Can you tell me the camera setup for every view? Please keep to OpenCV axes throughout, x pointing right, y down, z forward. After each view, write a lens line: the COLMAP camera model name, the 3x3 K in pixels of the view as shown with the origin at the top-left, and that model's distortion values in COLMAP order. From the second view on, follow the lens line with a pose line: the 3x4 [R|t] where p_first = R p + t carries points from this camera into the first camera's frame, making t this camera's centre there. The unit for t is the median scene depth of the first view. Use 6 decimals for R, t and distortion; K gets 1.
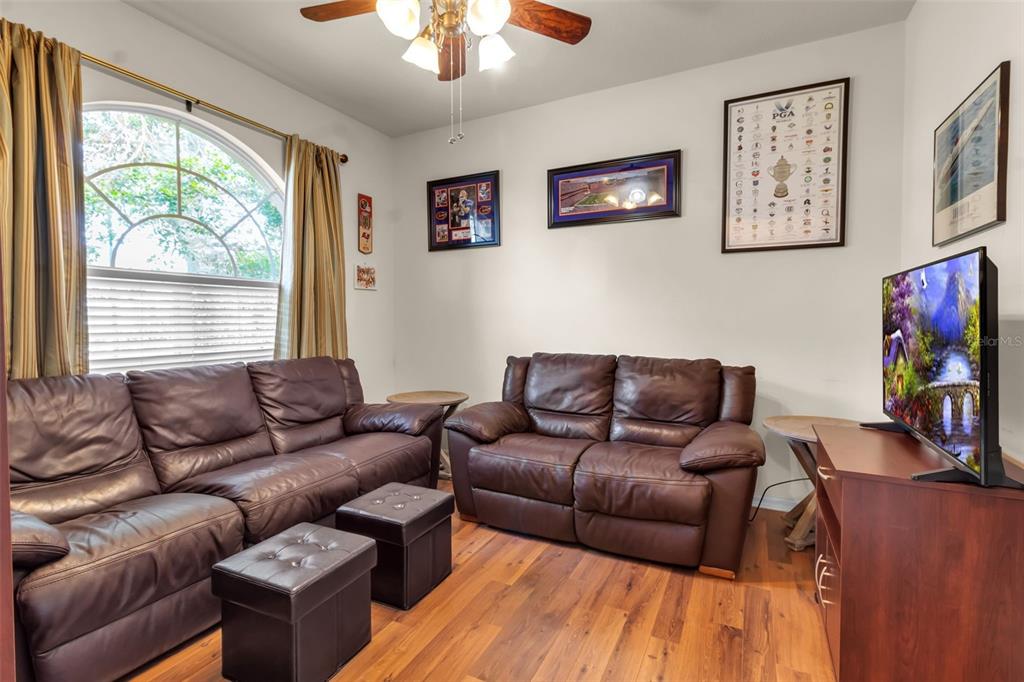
lens RADIAL K [[472.2, 0, 512.9], [0, 472.2, 332.2], [0, 0, 1]] dist [0.009719, -0.002094]
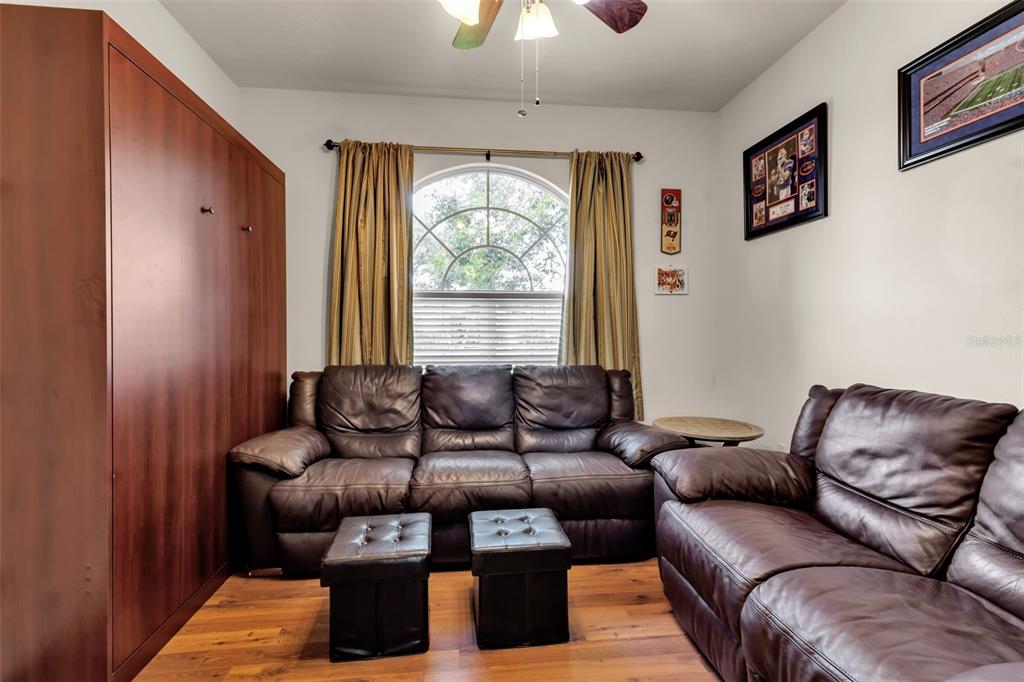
lens RADIAL K [[472.2, 0, 512.5], [0, 472.2, 333.8], [0, 0, 1]] dist [0.009719, -0.002094]
pose [[0.549137, 0.012141, -0.835644, 0.317095], [-0.023702, 0.999719, -0.001051, -0.009219], [0.835396, 0.020383, 0.549270, 0.305784]]
